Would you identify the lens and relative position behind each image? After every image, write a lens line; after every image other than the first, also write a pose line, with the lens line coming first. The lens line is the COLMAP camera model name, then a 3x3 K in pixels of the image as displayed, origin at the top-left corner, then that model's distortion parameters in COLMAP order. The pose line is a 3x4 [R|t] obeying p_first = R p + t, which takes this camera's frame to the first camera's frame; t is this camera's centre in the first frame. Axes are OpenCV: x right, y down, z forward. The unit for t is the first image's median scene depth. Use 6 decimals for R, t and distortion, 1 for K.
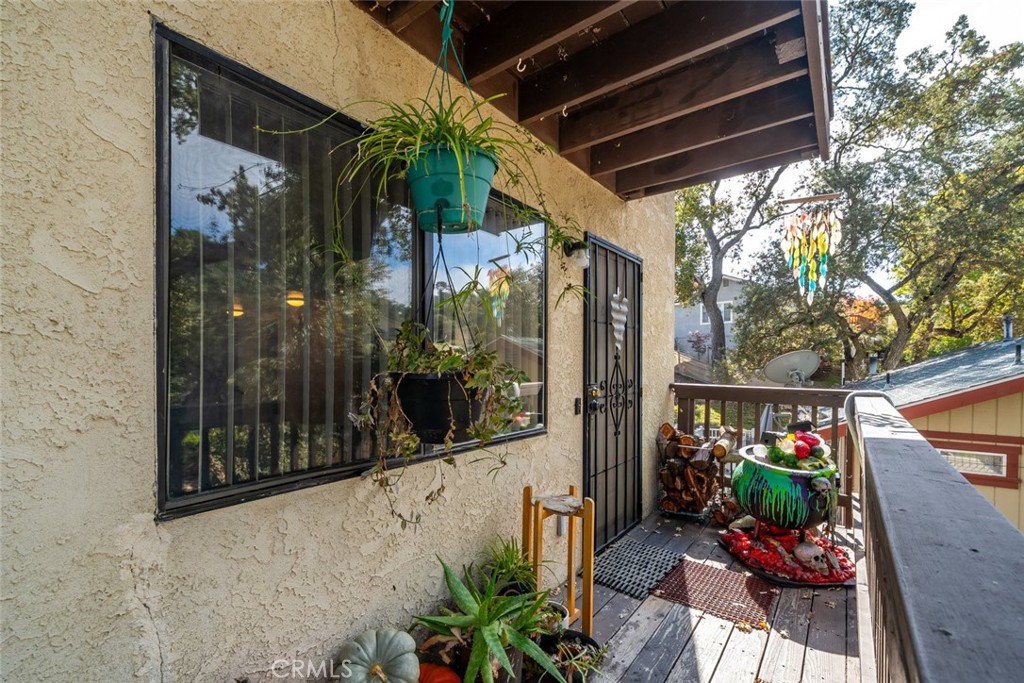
lens RADIAL K [[407.6, 0, 509.7], [0, 407.6, 373.0], [0, 0, 1]] dist [0.000730, 0.000904]
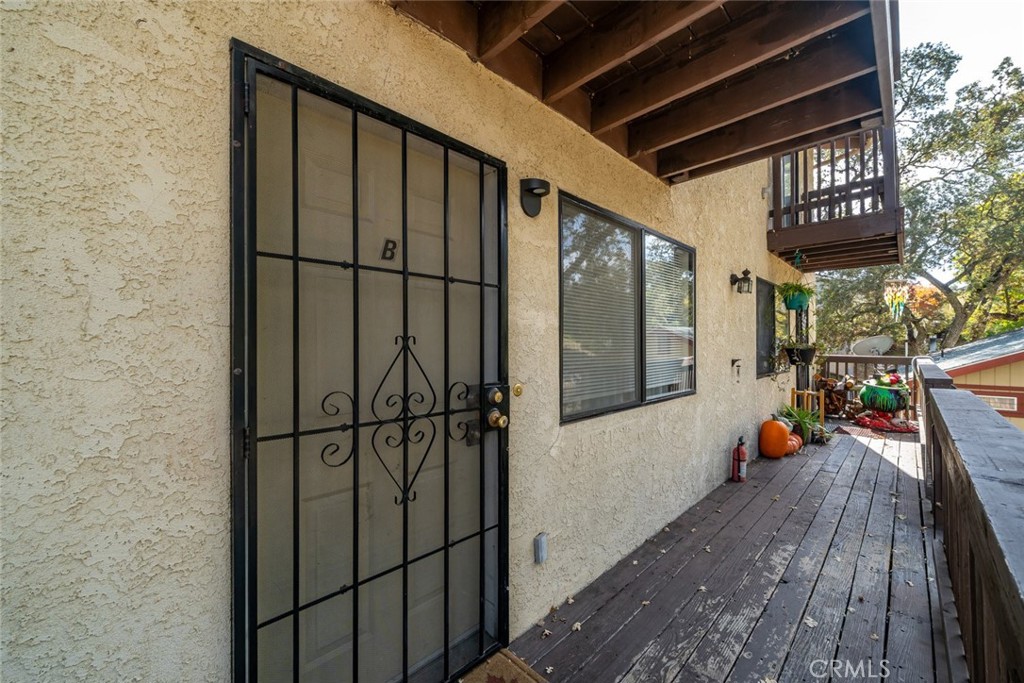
lens RADIAL K [[396.6, 0, 512.0], [0, 396.6, 341.5], [0, 0, 1]] dist [0.008091, 0.000026]
pose [[0.995811, -0.003479, -0.091370, -0.273825], [0.000985, 0.999626, -0.027325, 0.003833], [0.091431, 0.027121, 0.995442, -0.327099]]
